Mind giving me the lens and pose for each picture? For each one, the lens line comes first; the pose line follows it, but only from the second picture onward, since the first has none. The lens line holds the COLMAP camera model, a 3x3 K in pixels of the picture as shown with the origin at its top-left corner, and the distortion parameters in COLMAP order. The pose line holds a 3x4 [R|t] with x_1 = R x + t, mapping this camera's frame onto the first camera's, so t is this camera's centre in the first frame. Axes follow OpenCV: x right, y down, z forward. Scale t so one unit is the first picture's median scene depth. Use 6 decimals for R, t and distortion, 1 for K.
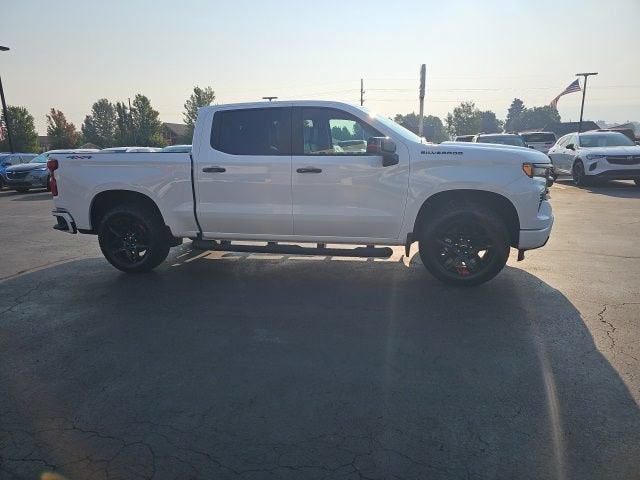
lens RADIAL K [[427.2, 0, 315.4], [0, 427.2, 241.7], [0, 0, 1]] dist [0.067906, -0.063855]
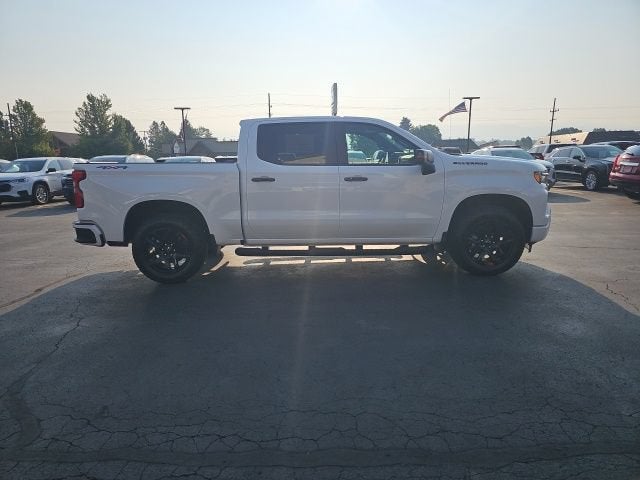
lens RADIAL K [[425.8, 0, 314.2], [0, 425.8, 238.4], [0, 0, 1]] dist [0.069377, -0.059233]
pose [[0.973745, -0.035701, 0.224825, -0.315123], [0.043476, 0.998612, -0.029727, 0.012763], [-0.223451, 0.038721, 0.973946, -0.039052]]
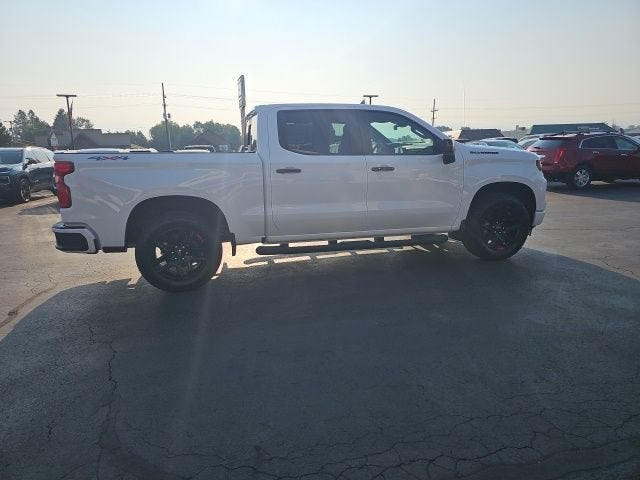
lens RADIAL K [[425.5, 0, 314.8], [0, 425.5, 229.3], [0, 0, 1]] dist [0.072126, -0.064233]
pose [[0.887918, -0.075745, 0.453723, -0.560457], [0.095509, 0.995212, -0.020764, -0.007836], [-0.449978, 0.061771, 0.890901, 0.107274]]
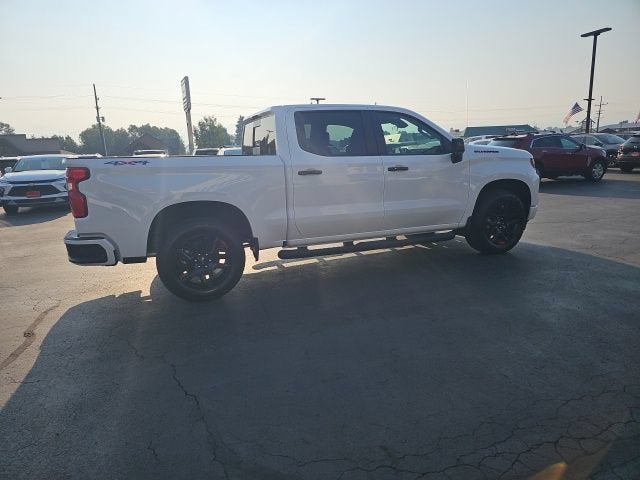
lens RADIAL K [[425.8, 0, 314.2], [0, 425.8, 238.4], [0, 0, 1]] dist [0.069377, -0.059233]
pose [[0.817591, -0.116166, 0.563960, -0.696115], [0.136120, 0.990670, 0.006723, -0.022821], [-0.559479, 0.071269, 0.825775, 0.192309]]
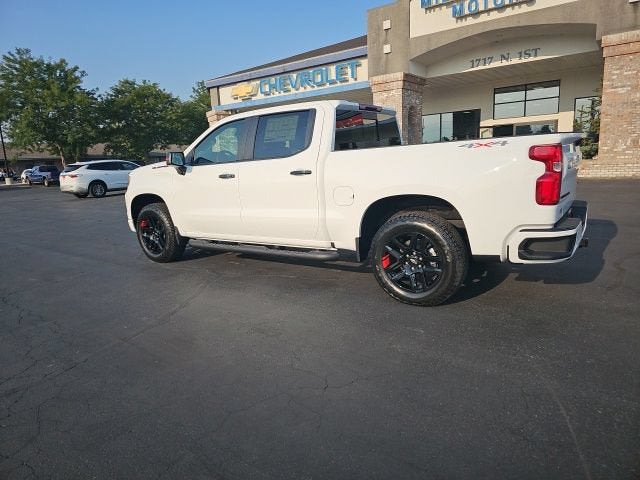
lens RADIAL K [[418.6, 0, 317.7], [0, 418.6, 239.9], [0, 0, 1]] dist [0.066958, -0.059331]
pose [[-0.942200, 0.013895, 0.334764, -0.429831], [0.145414, 0.917094, 0.371205, -0.392703], [-0.301852, 0.398428, -0.866106, 1.934406]]
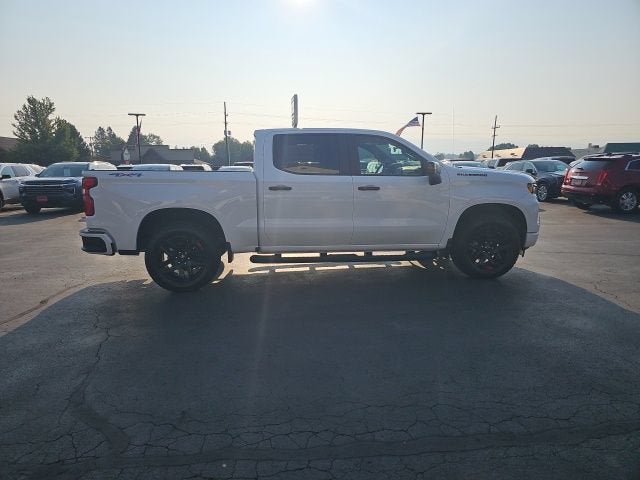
lens RADIAL K [[425.8, 0, 314.2], [0, 425.8, 238.4], [0, 0, 1]] dist [0.069377, -0.059233]
pose [[0.941971, -0.035432, 0.333819, -0.459454], [0.054049, 0.997448, -0.046646, 0.012298], [-0.331315, 0.061981, 0.941482, -0.027164]]
